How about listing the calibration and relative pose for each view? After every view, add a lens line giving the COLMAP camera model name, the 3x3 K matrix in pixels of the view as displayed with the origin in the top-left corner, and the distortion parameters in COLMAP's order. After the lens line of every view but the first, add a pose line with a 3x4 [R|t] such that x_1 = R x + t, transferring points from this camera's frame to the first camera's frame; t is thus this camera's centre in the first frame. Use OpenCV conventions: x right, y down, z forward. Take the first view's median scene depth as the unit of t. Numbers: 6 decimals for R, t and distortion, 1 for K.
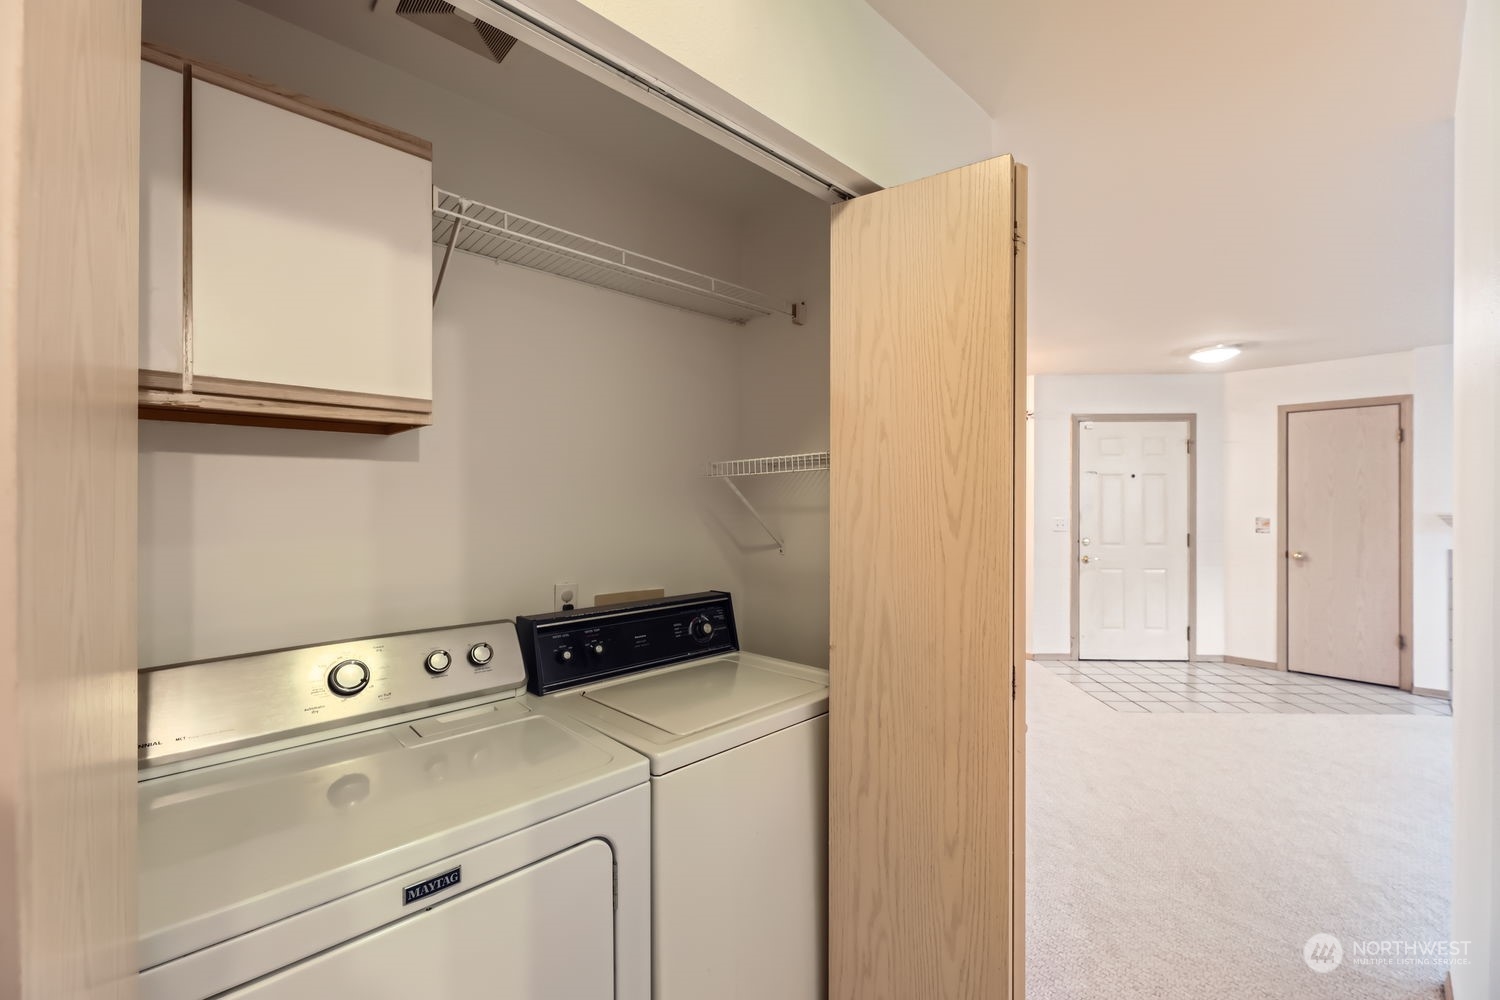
lens RADIAL K [[619.9, 0, 750.6], [0, 619.9, 498.8], [0, 0, 1]] dist [0.001329, 0.000017]
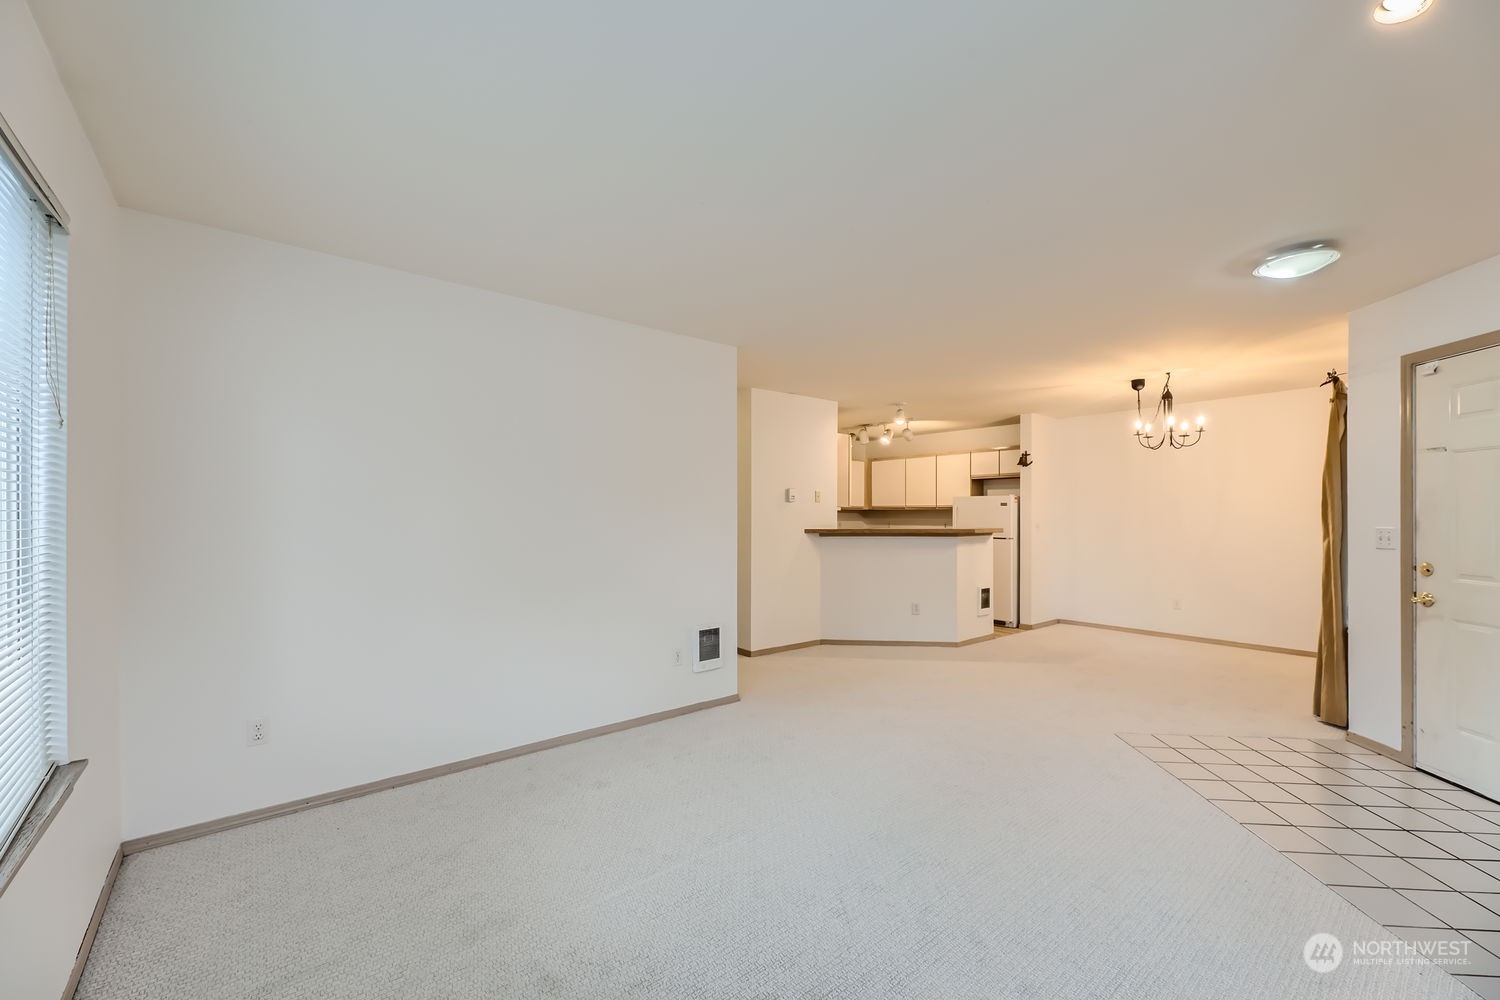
lens RADIAL K [[603.5, 0, 740.2], [0, 603.5, 512.1], [0, 0, 1]] dist [0.020986, -0.009732]
pose [[-0.082067, -0.005601, -0.996611, 1.171682], [-0.003116, 0.999981, -0.005363, 0.021046], [0.996622, 0.002665, -0.082083, 0.408128]]
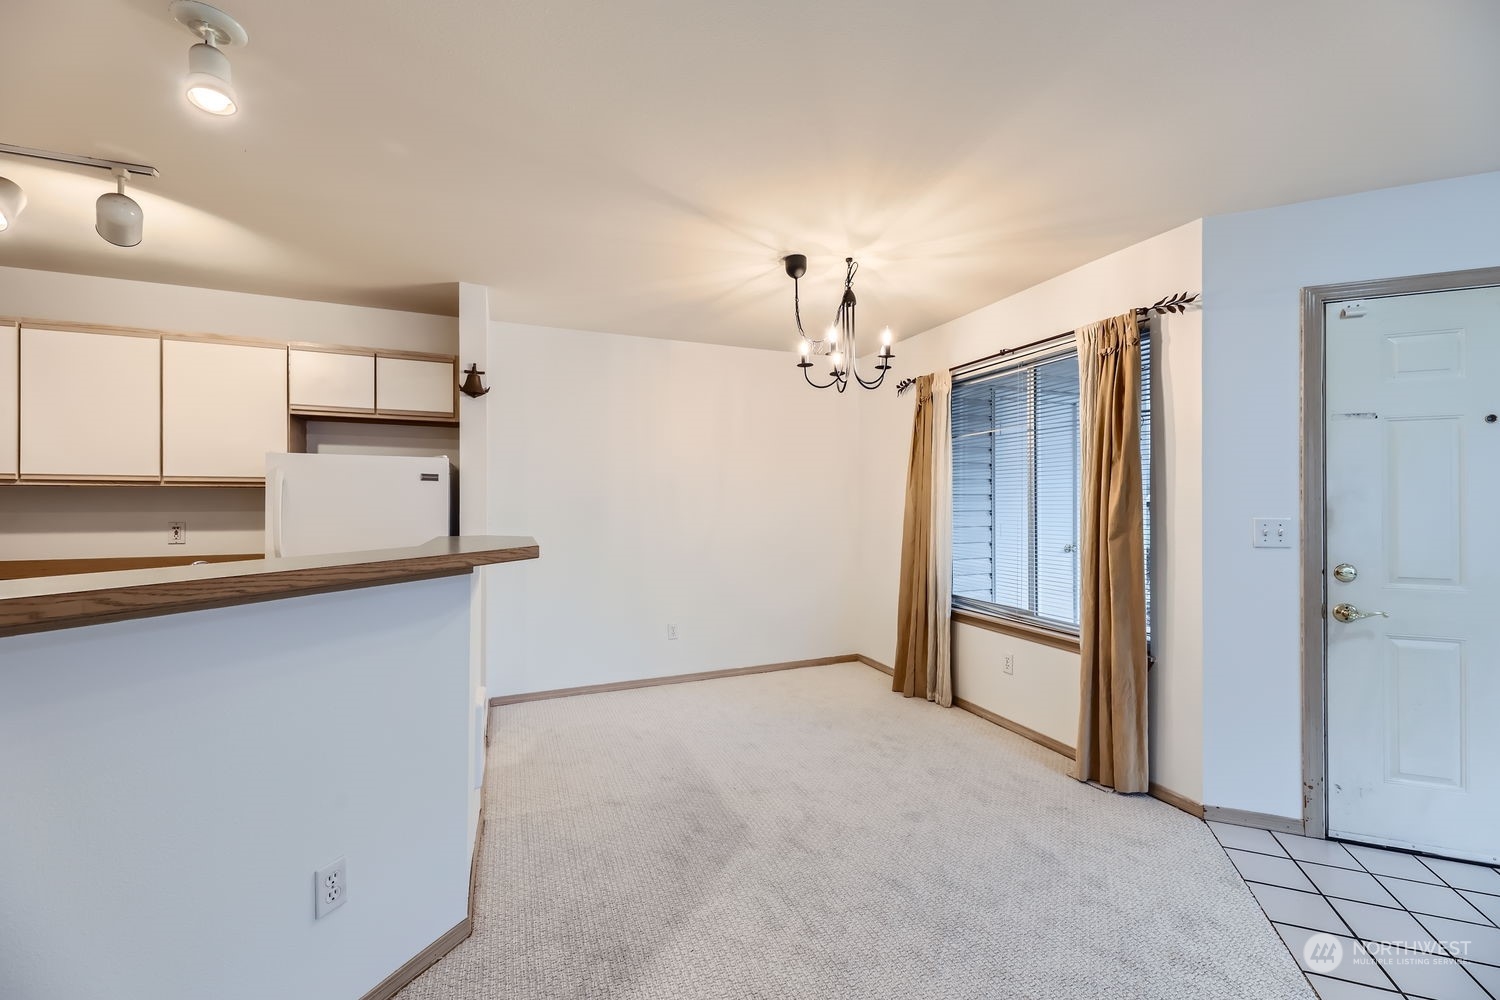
lens RADIAL K [[593.8, 0, 755.7], [0, 593.8, 500.6], [0, 0, 1]] dist [0.007590, -0.000385]
pose [[0.935642, -0.001338, -0.352948, 0.300282], [0.000782, 0.999998, -0.001717, 0.018457], [0.352950, 0.001330, 0.935641, 0.456462]]
